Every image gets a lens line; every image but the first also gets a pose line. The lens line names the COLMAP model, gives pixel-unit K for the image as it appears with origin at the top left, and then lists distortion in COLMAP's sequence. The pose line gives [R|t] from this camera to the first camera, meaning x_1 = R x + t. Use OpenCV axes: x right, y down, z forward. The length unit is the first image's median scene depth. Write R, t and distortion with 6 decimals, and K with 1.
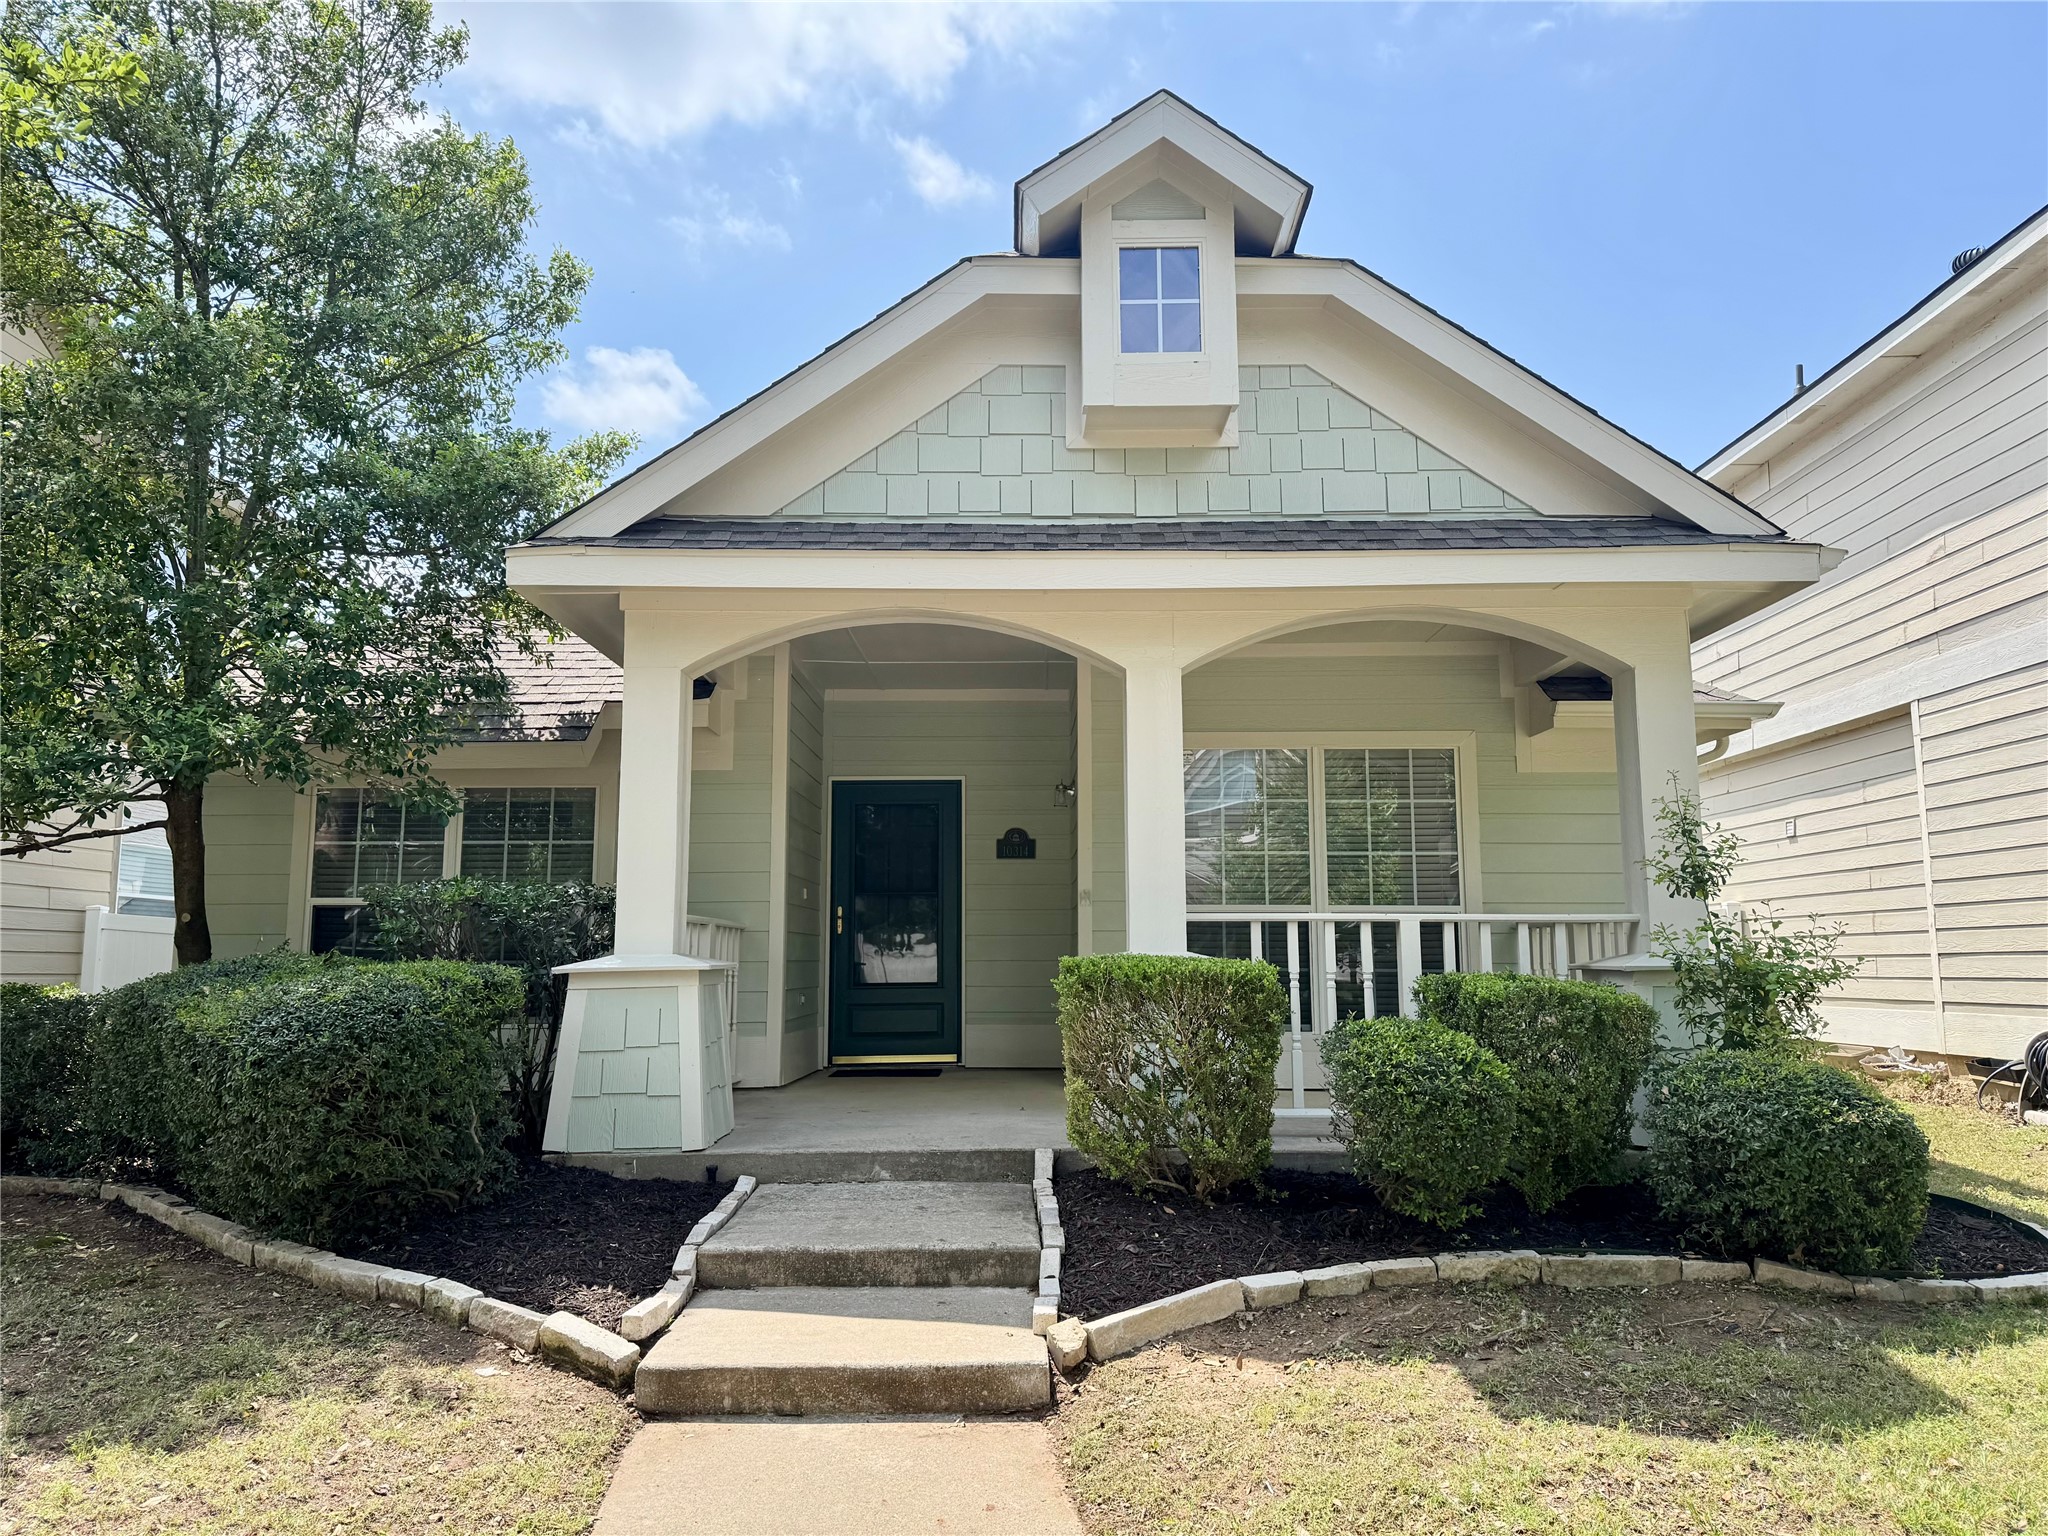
lens RADIAL K [[1438.9, 0, 1029.2], [0, 1438.9, 769.8], [0, 0, 1]] dist [0.056920, -0.069609]
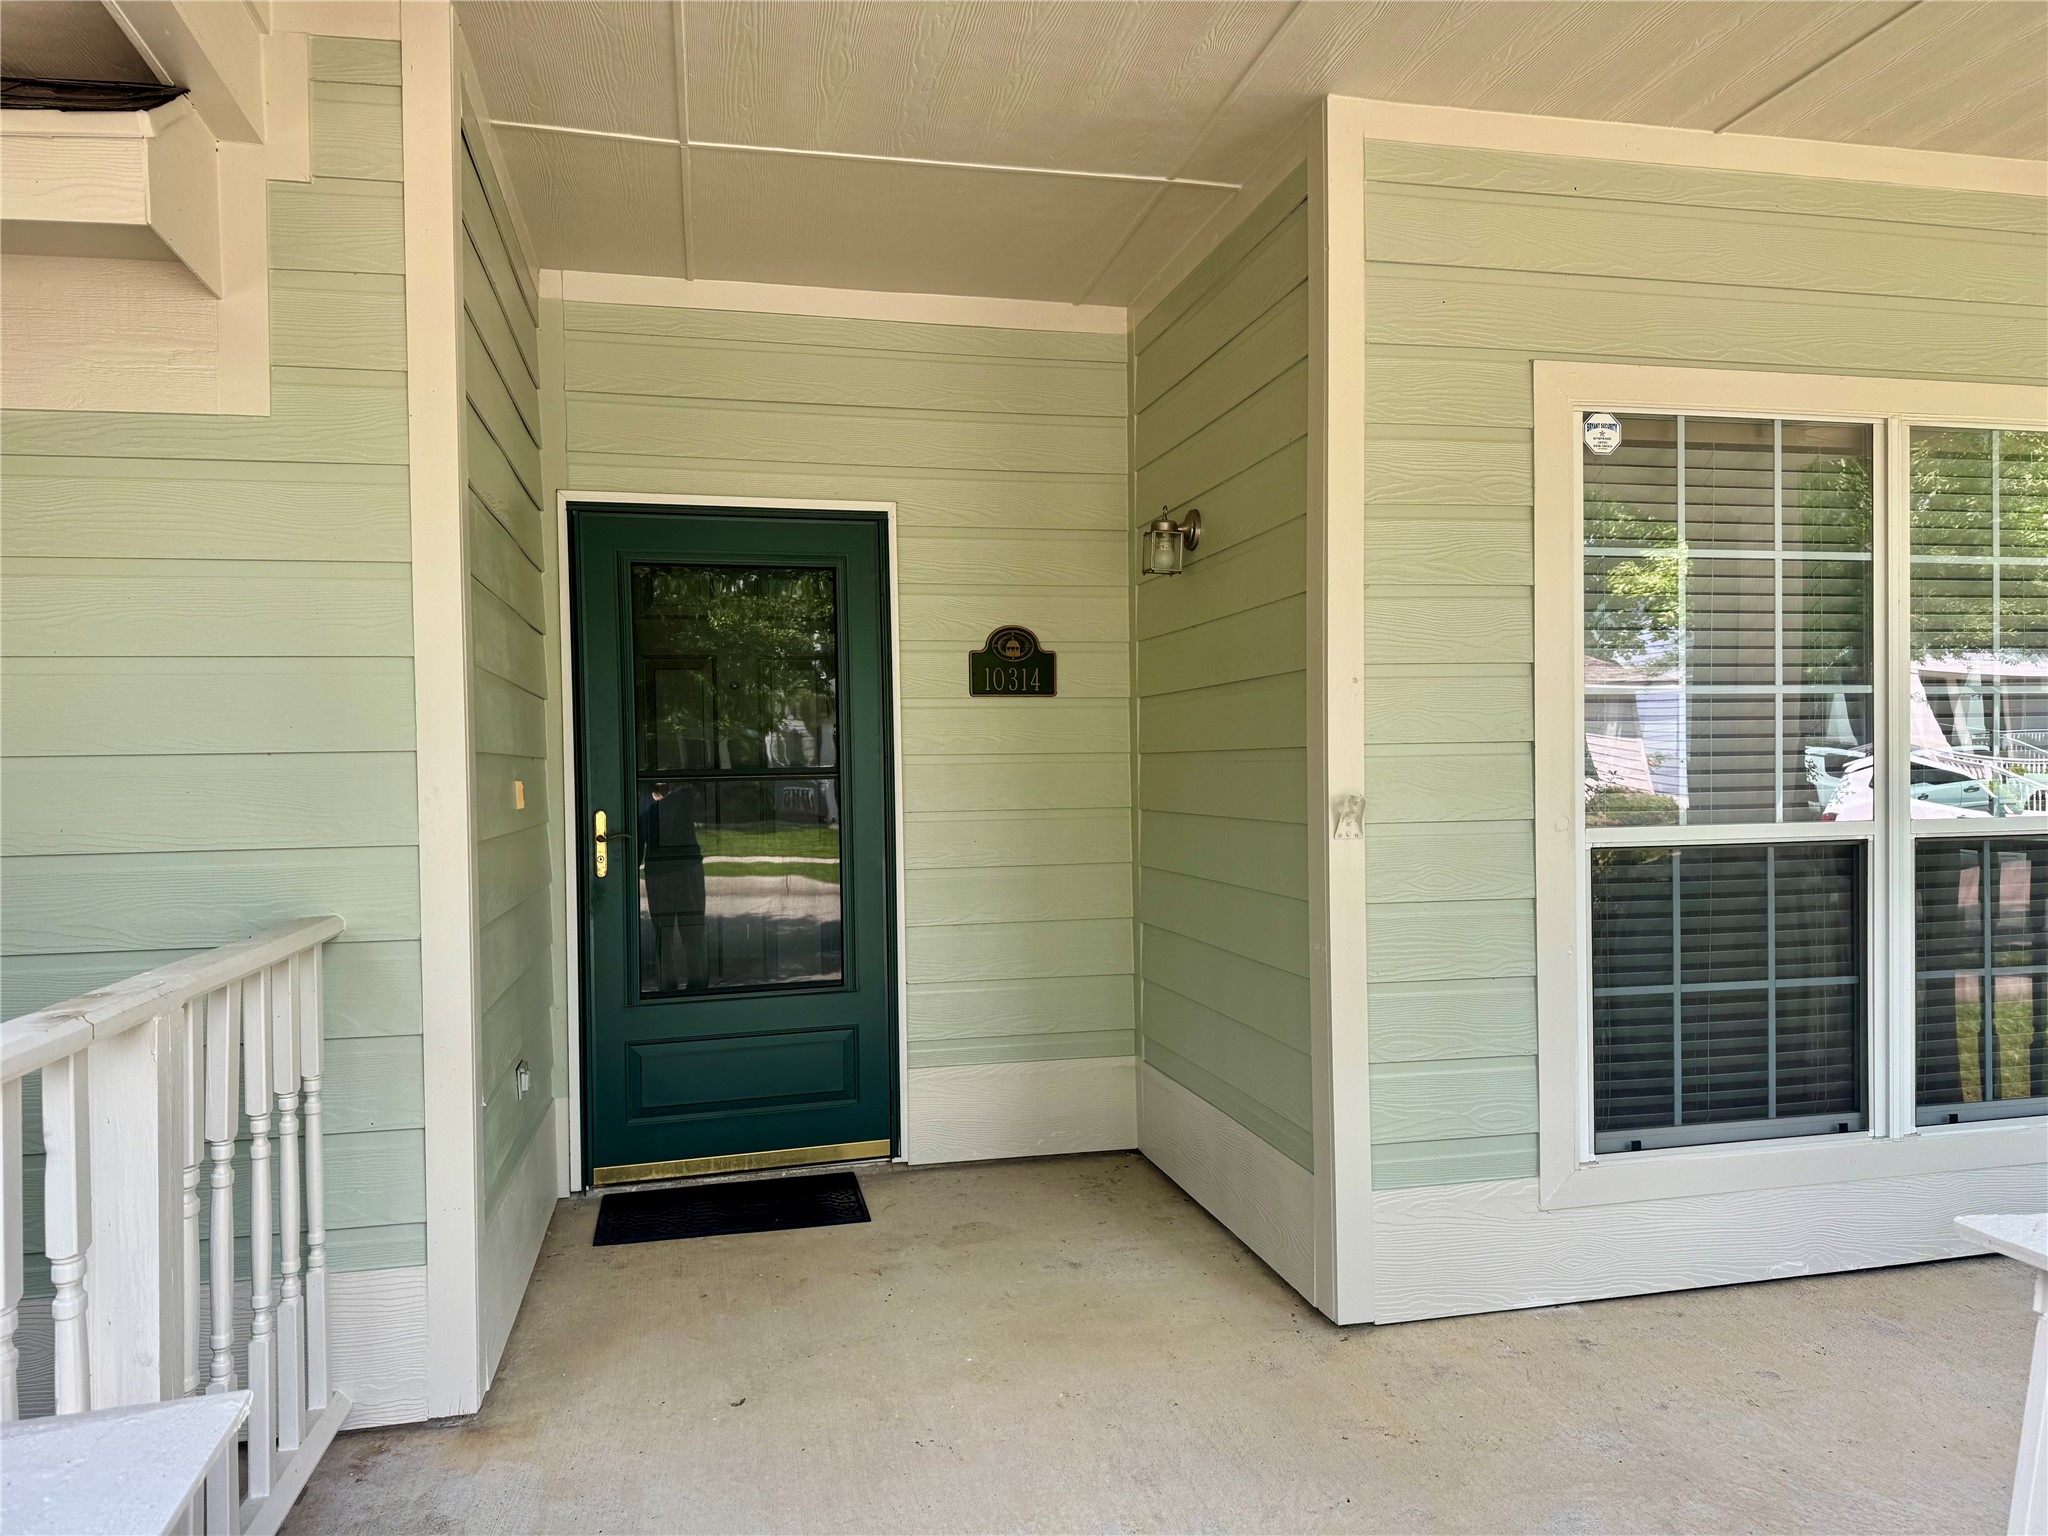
lens RADIAL K [[1406.4, 0, 1020.8], [0, 1406.4, 778.2], [0, 0, 1]] dist [0.074011, -0.155167]
pose [[0.973842, -0.017285, 0.226569, -0.162803], [-0.014597, 0.990284, 0.138290, 0.042304], [-0.226758, -0.137979, 0.964128, 0.899006]]
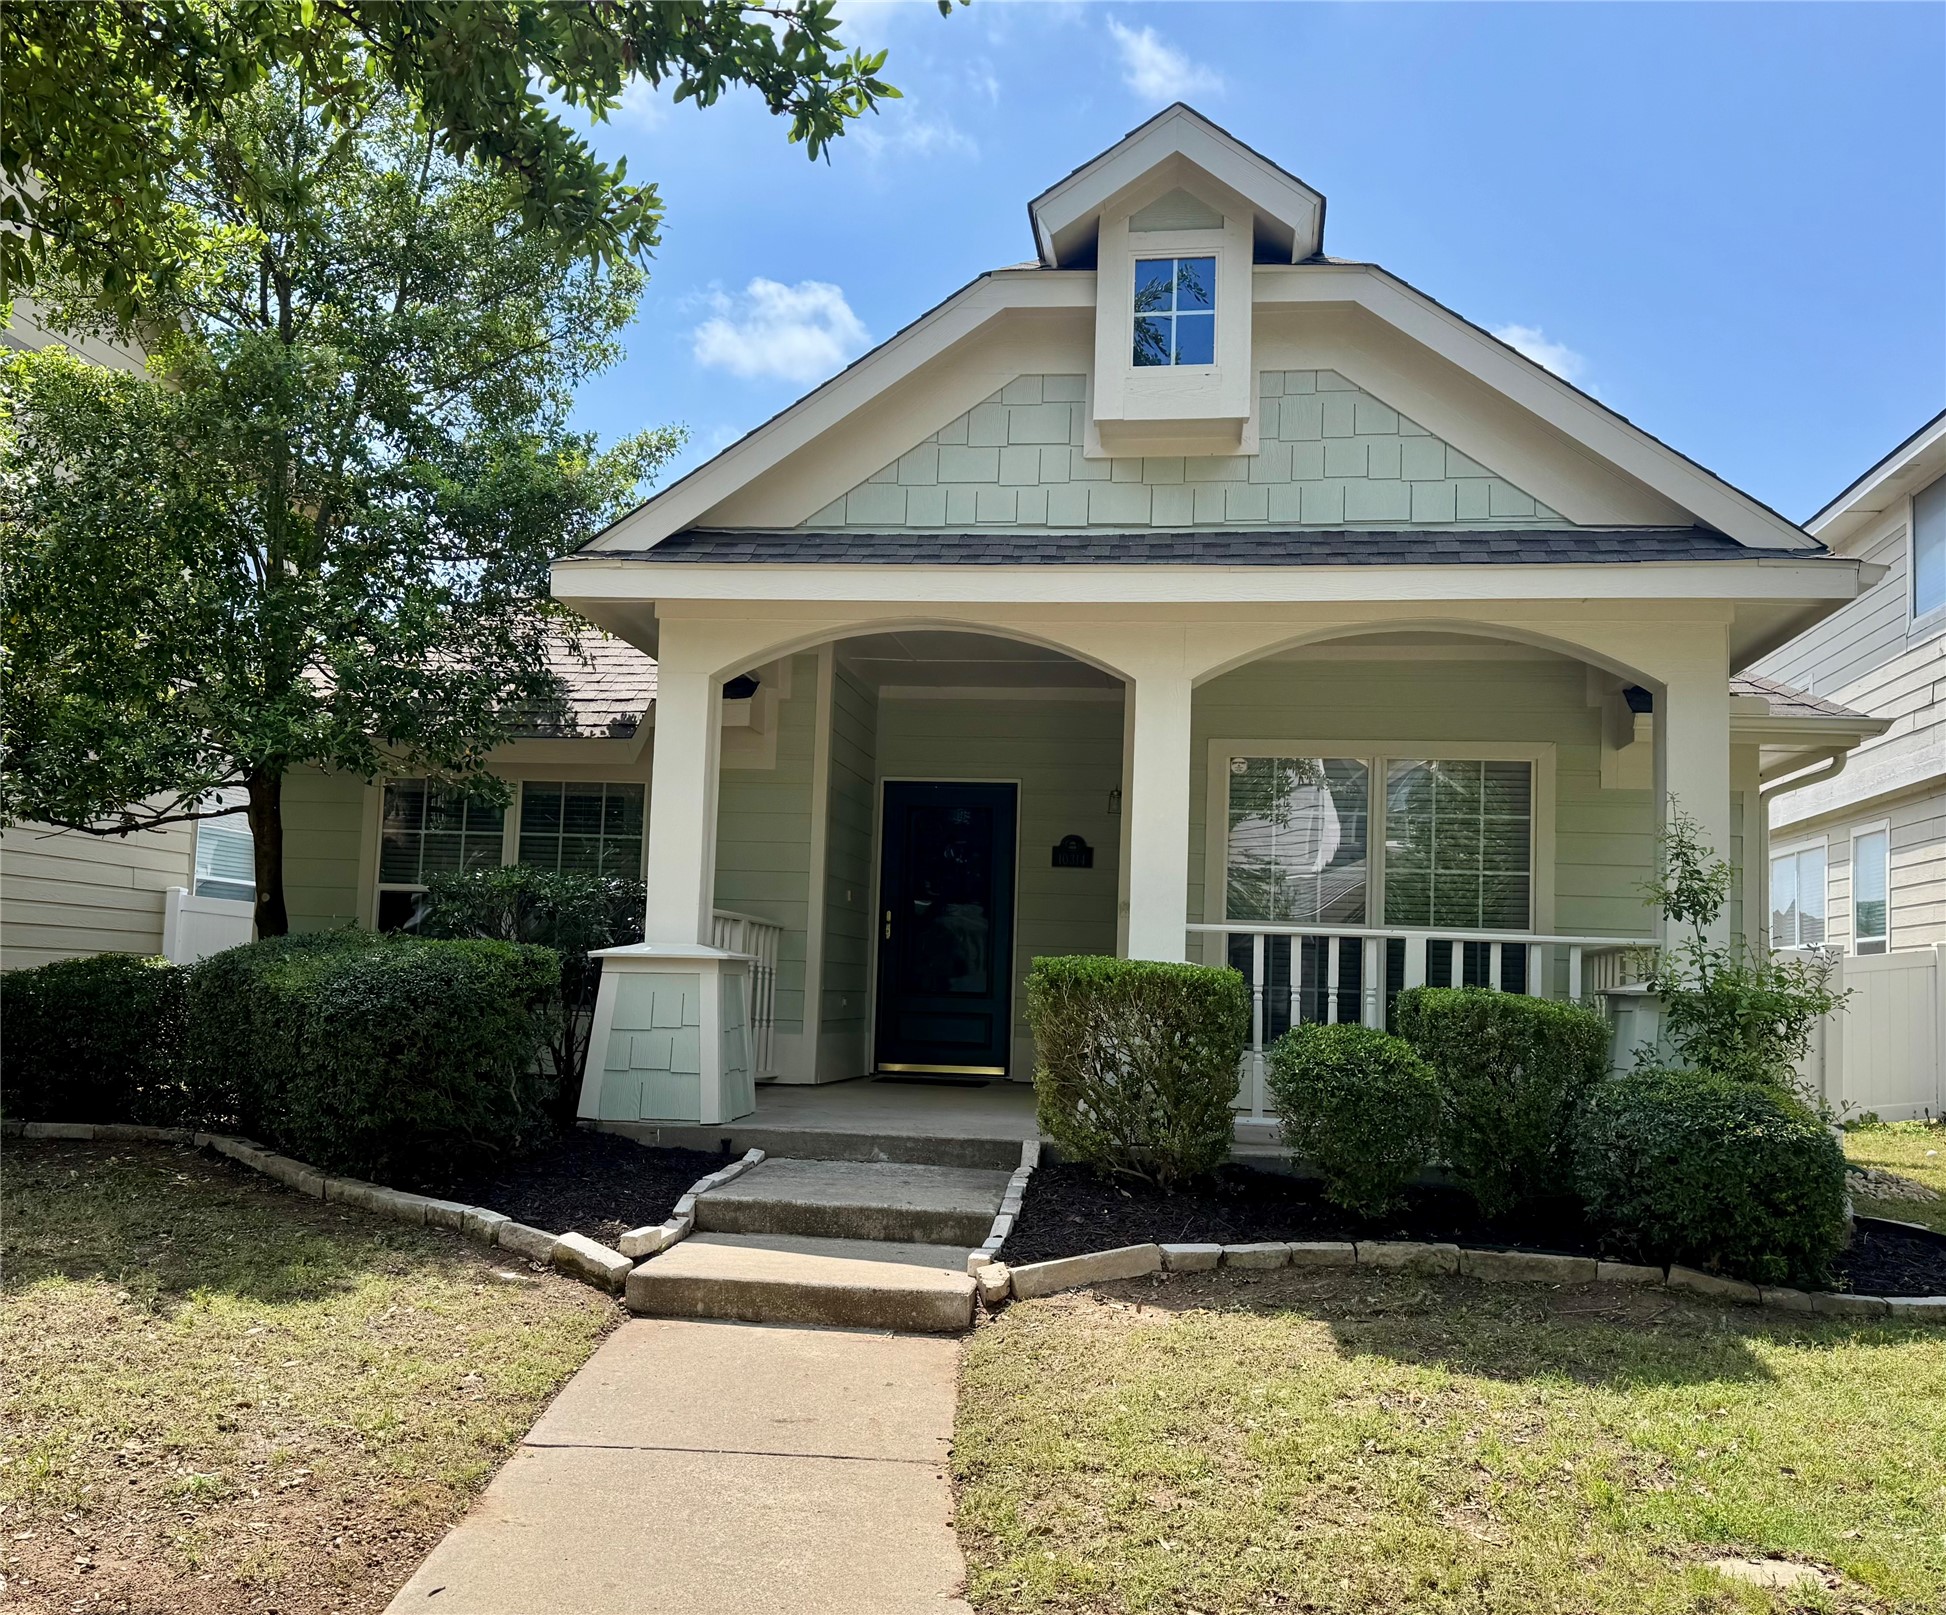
lens RADIAL K [[1754.0, 0, 948.9], [0, 1754.0, 832.9], [0, 0, 1]] dist [0.144241, -0.285975]
pose [[0.988464, 0.026540, -0.149111, 0.129032], [-0.020459, 0.998901, 0.042168, -0.012715], [0.150067, -0.038631, 0.987921, -0.252244]]
